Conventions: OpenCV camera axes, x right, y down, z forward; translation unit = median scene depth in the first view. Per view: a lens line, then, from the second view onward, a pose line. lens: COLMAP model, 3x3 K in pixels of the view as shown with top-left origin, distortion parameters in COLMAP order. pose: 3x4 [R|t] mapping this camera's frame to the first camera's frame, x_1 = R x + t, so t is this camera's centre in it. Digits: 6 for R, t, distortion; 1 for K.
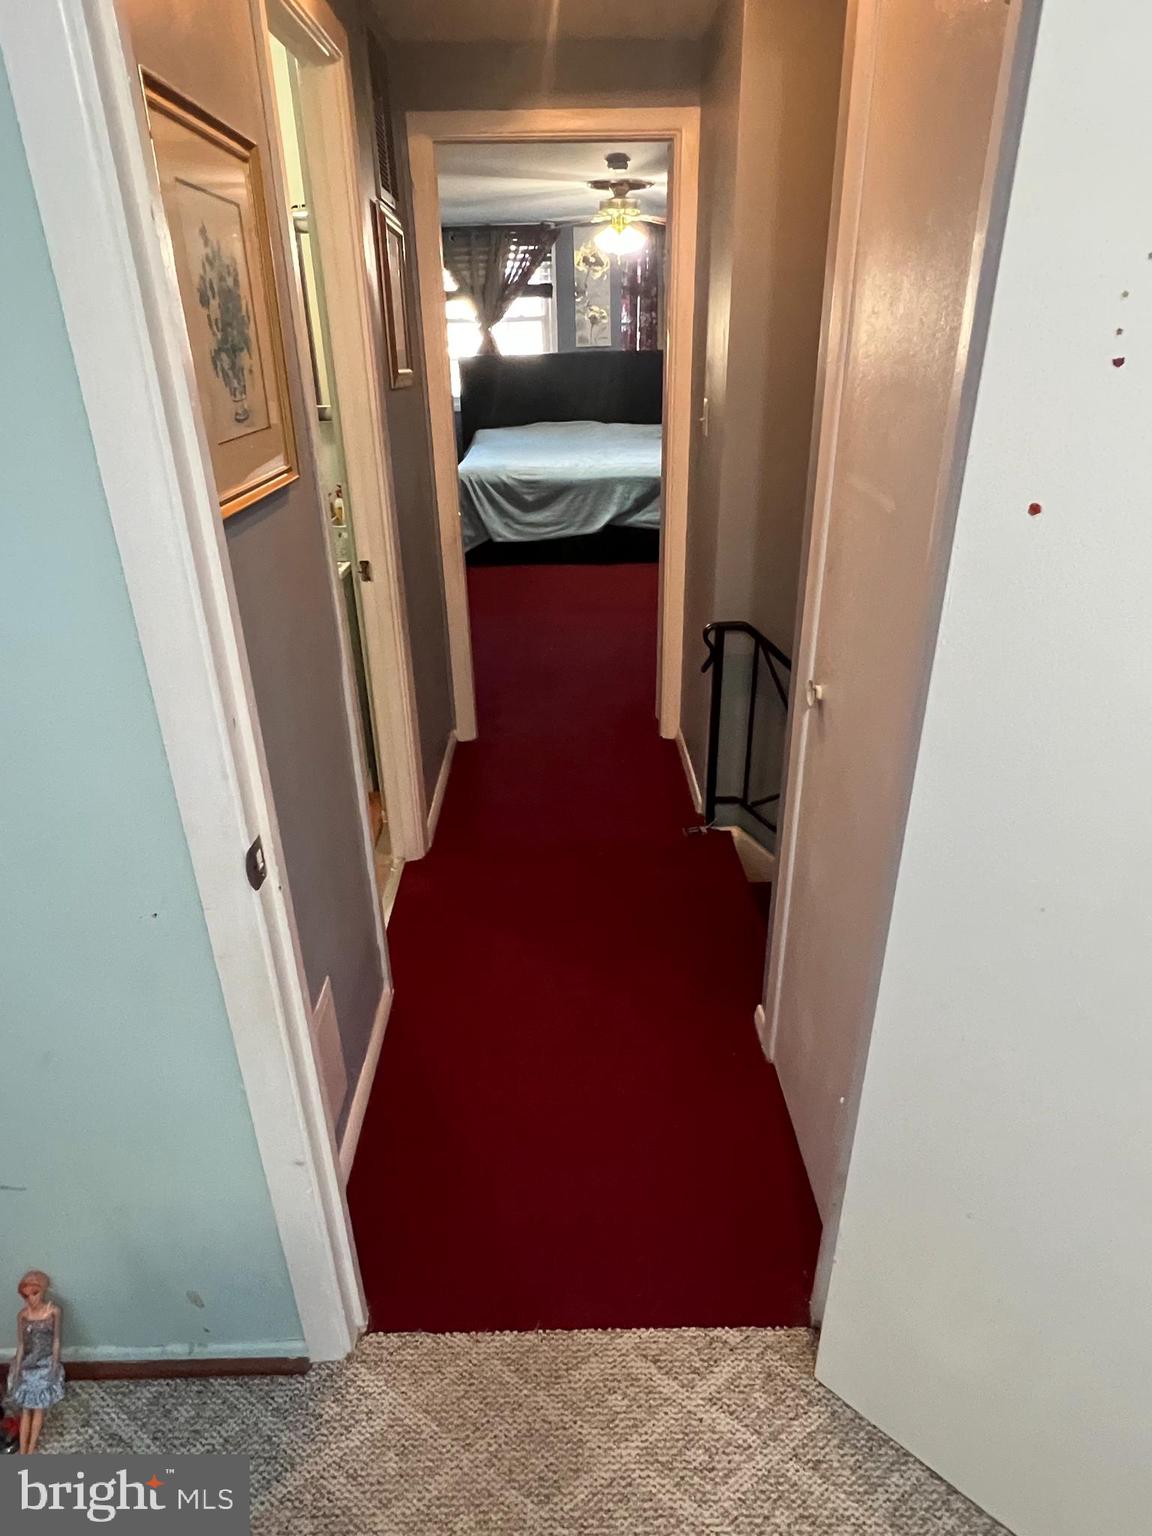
lens RADIAL K [[908.5, 0, 572.1], [0, 908.5, 771.7], [0, 0, 1]] dist [-0.045687, 0.008409]
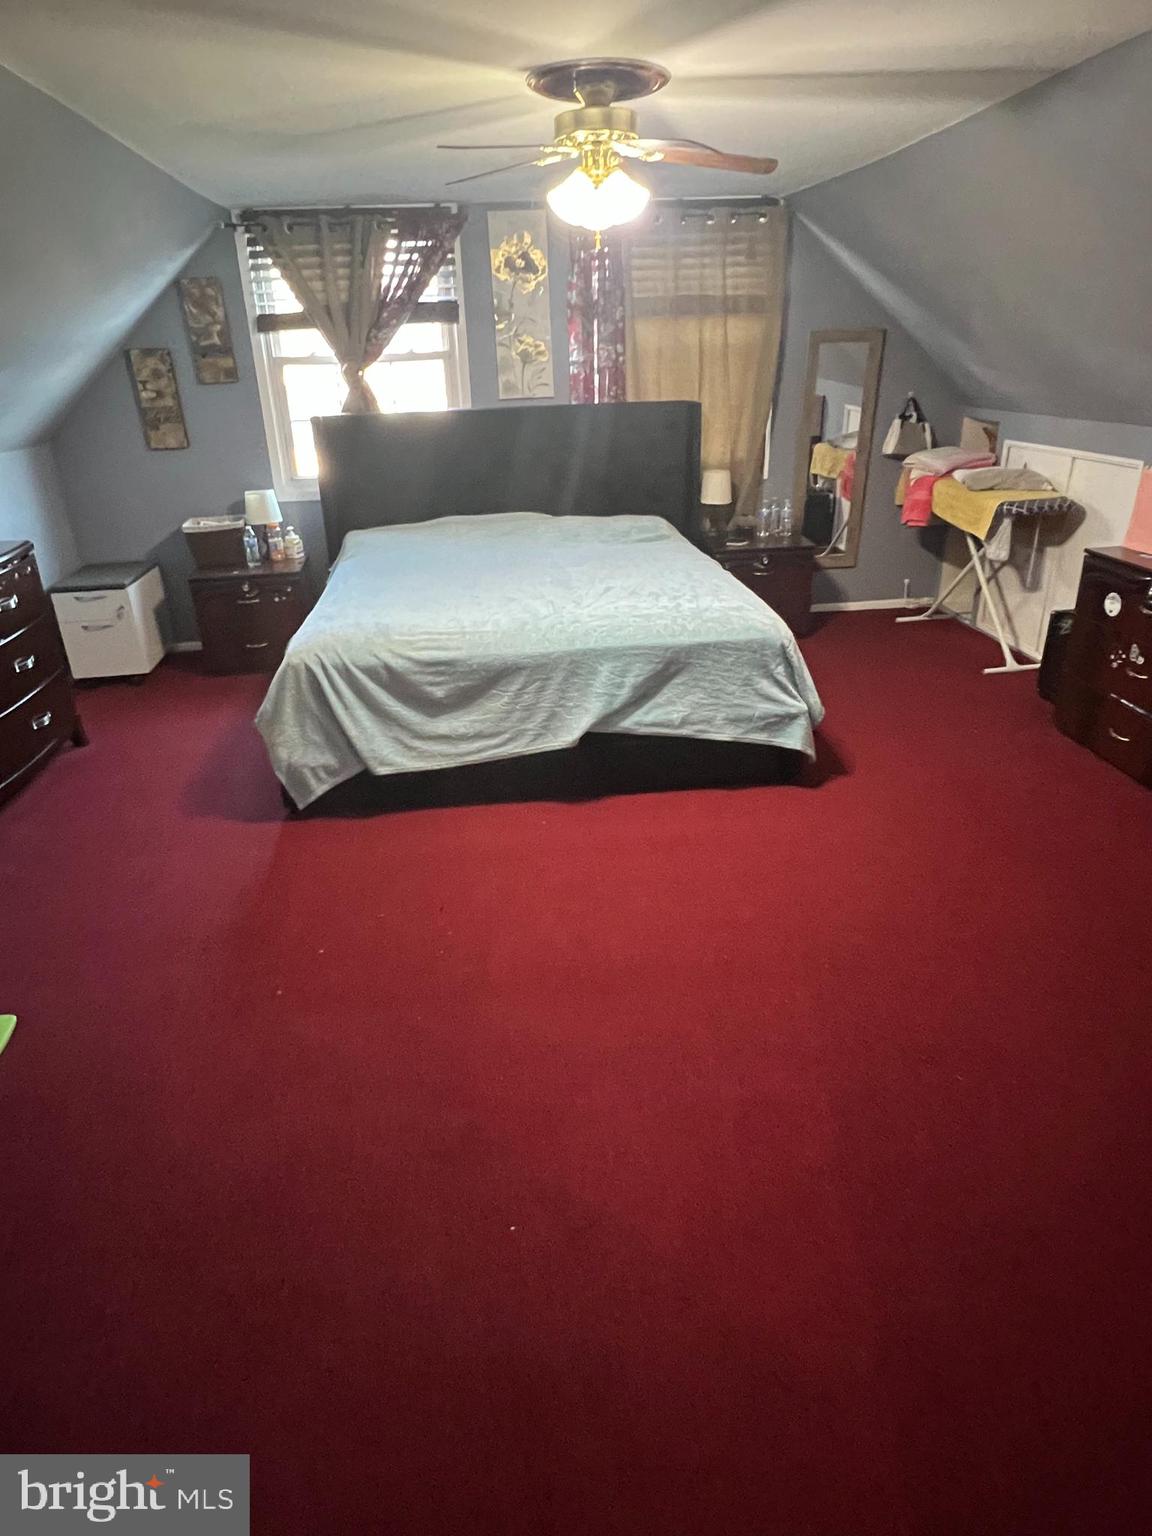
lens RADIAL K [[908.5, 0, 580.4], [0, 908.5, 766.6], [0, 0, 1]] dist [-0.045687, 0.008409]
pose [[0.994041, -0.051826, 0.095899, -0.014268], [0.055155, 0.997952, -0.032396, -0.197381], [-0.094023, 0.037492, 0.994864, 0.386347]]
